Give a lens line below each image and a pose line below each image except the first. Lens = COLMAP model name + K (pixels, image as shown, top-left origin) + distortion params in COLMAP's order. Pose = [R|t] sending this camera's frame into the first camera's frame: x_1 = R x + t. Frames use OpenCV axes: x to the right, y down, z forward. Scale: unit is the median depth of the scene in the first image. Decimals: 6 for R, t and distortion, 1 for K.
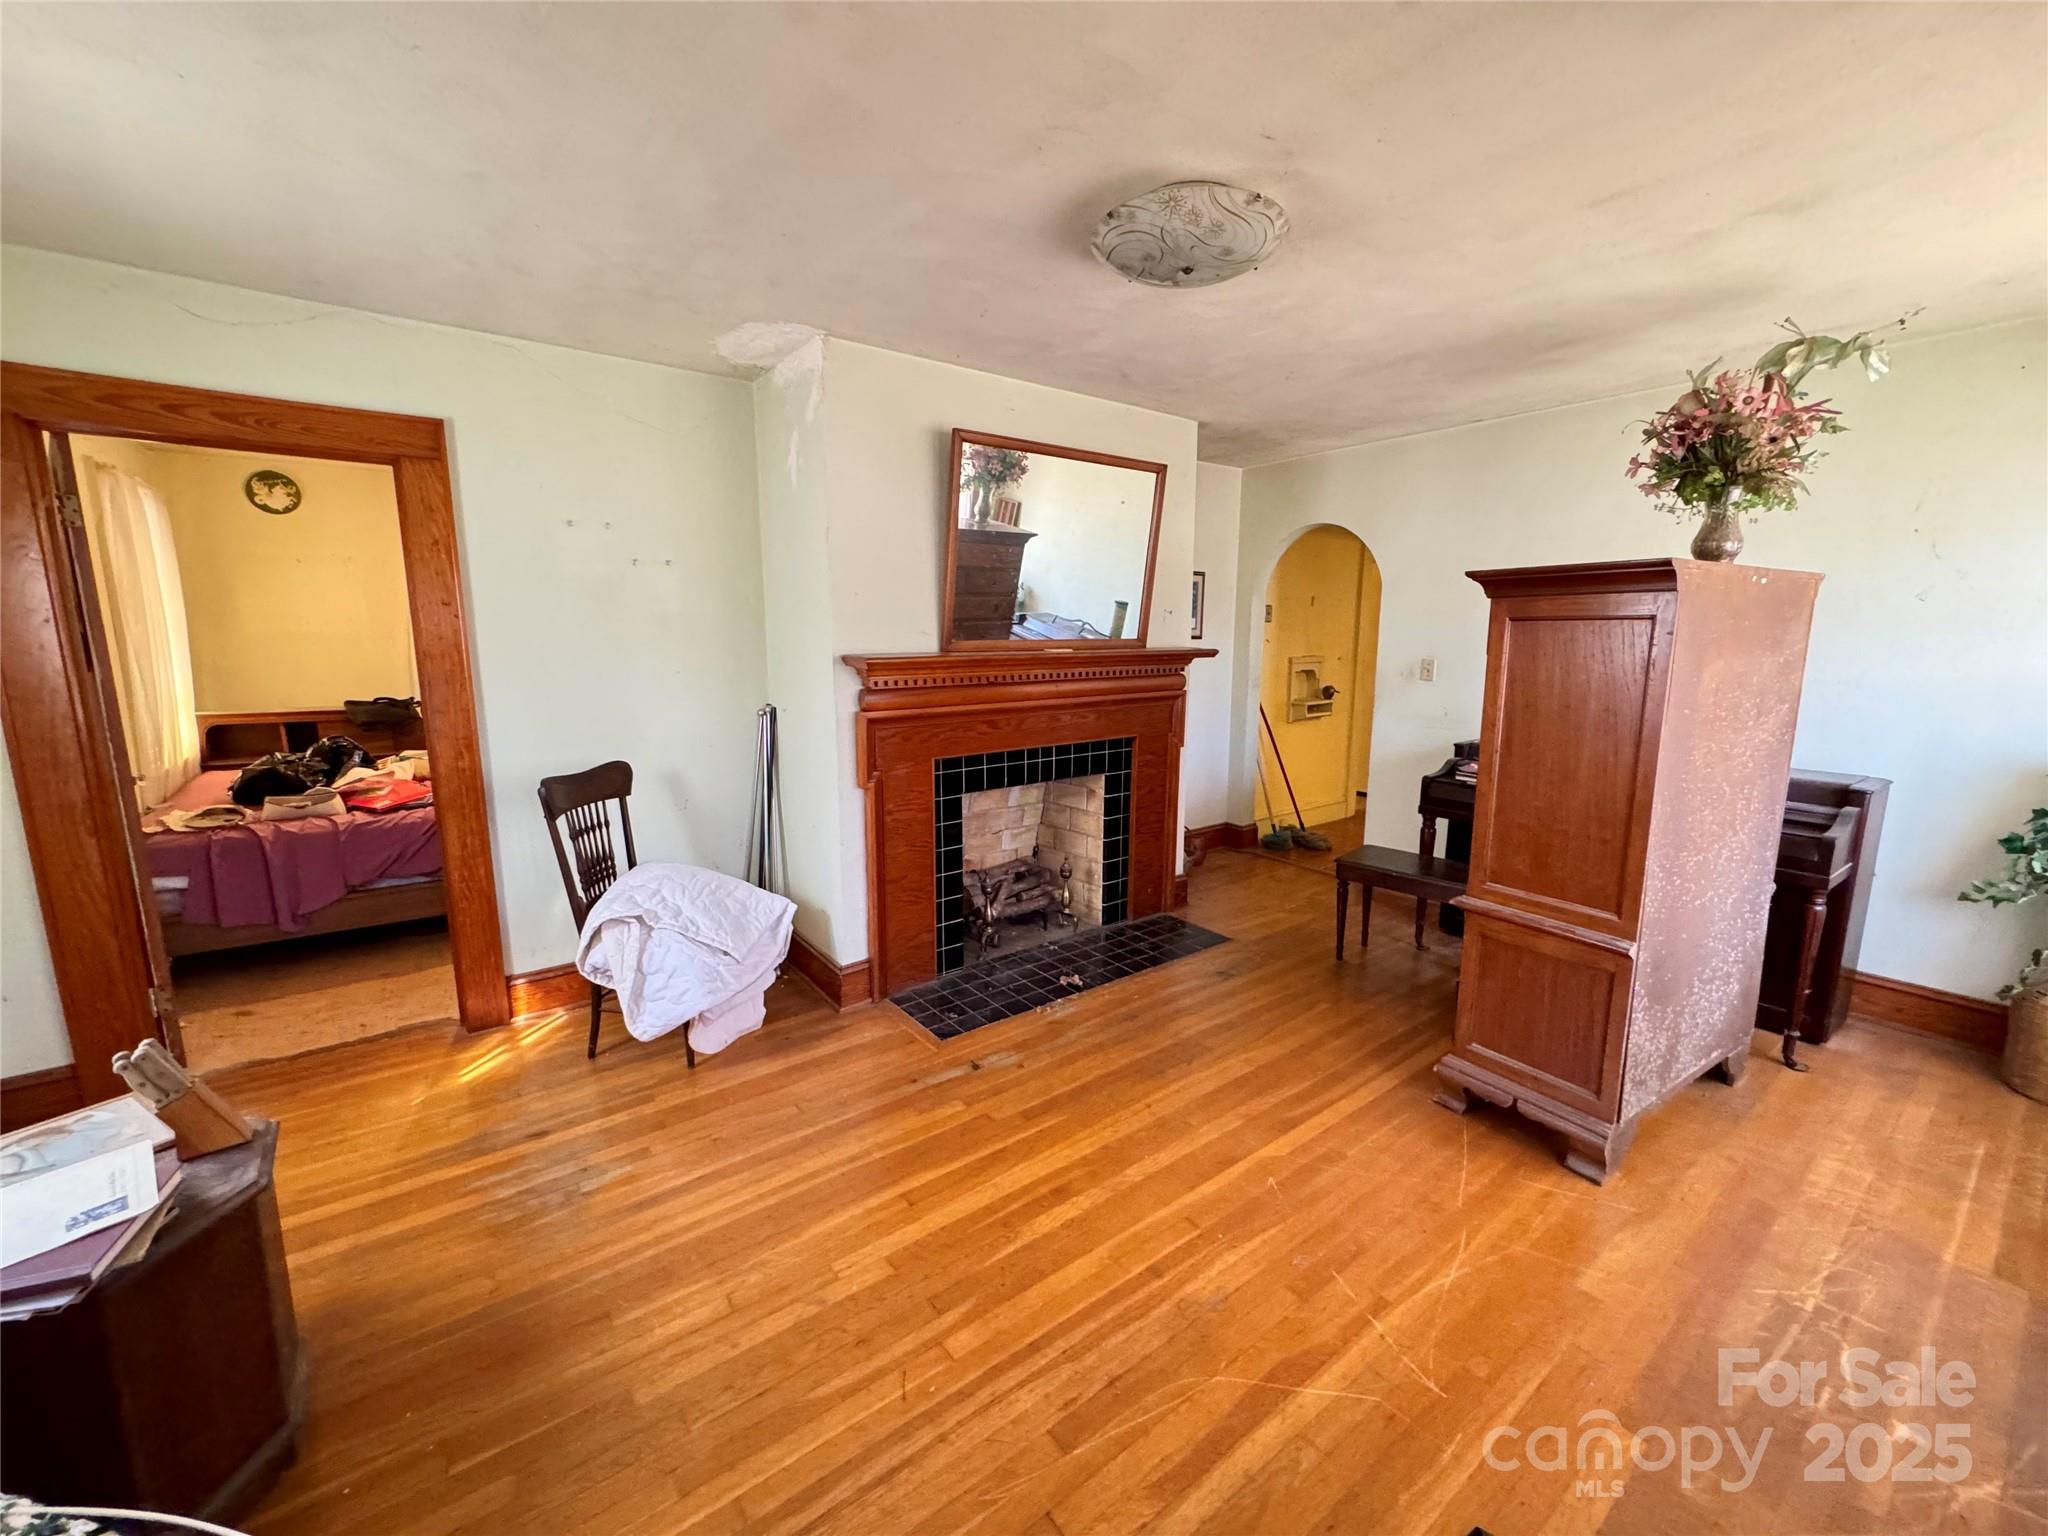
lens RADIAL K [[817.3, 0, 1024.0], [0, 817.3, 768.0], [0, 0, 1]] dist [-0.004158, -0.000475]
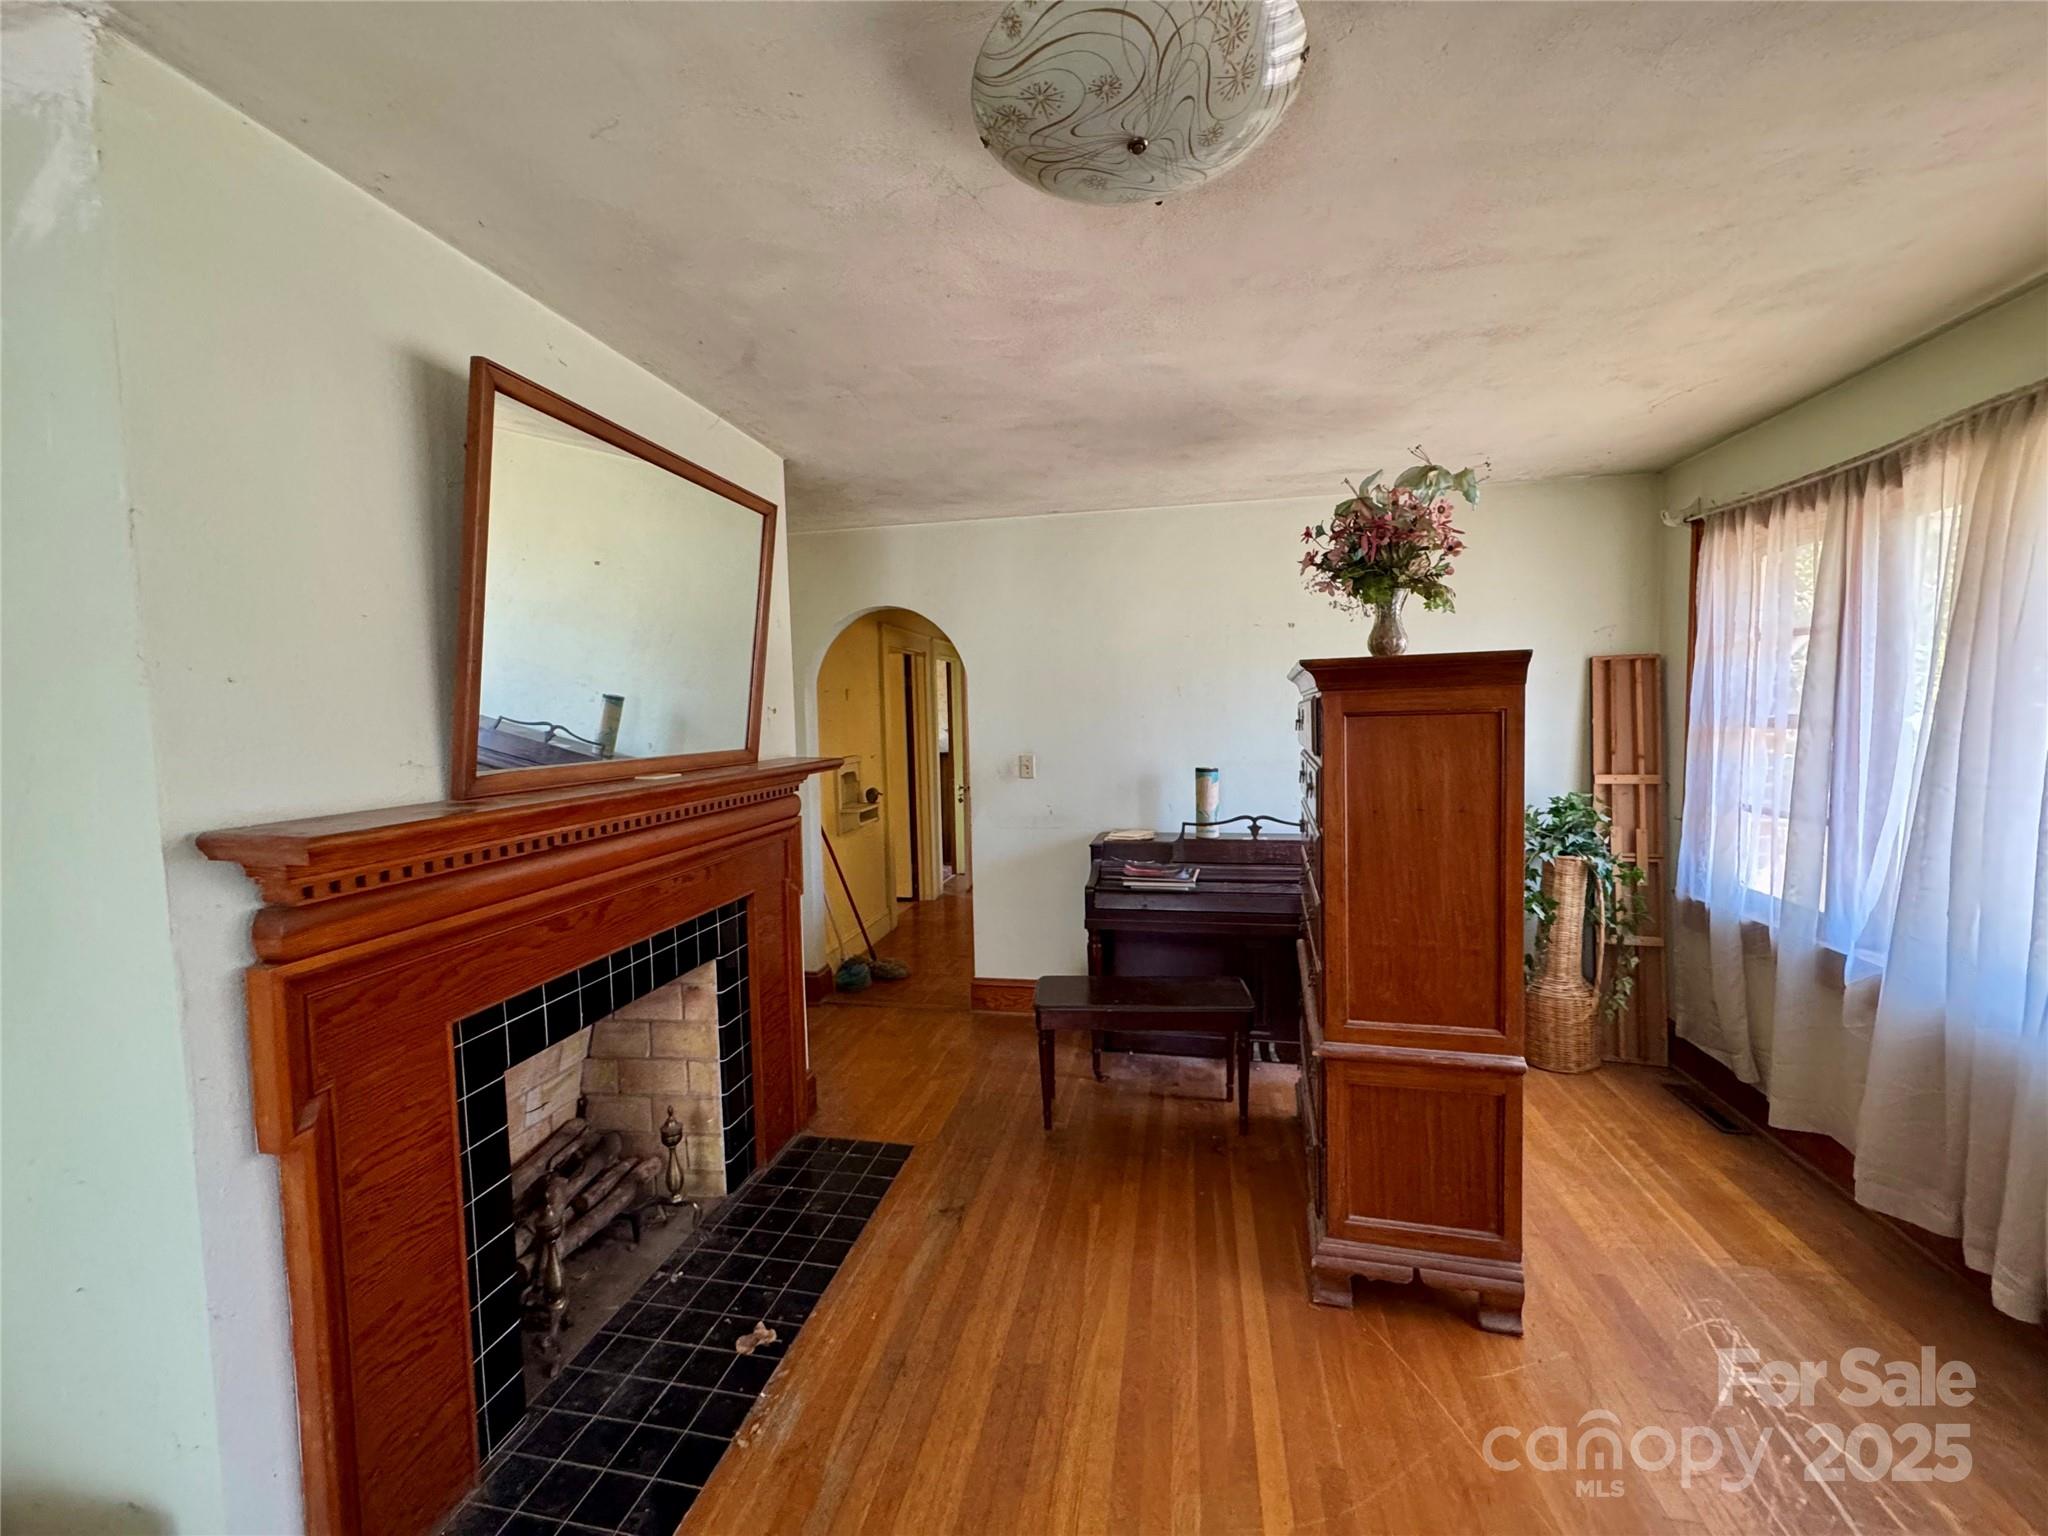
lens RADIAL K [[817.3, 0, 1024.0], [0, 817.3, 768.0], [0, 0, 1]] dist [-0.004158, -0.000475]
pose [[0.741320, -0.062723, 0.668214, -0.162746], [0.136507, 0.988903, -0.058617, -0.080884], [-0.657123, 0.134669, 0.741656, 0.388790]]
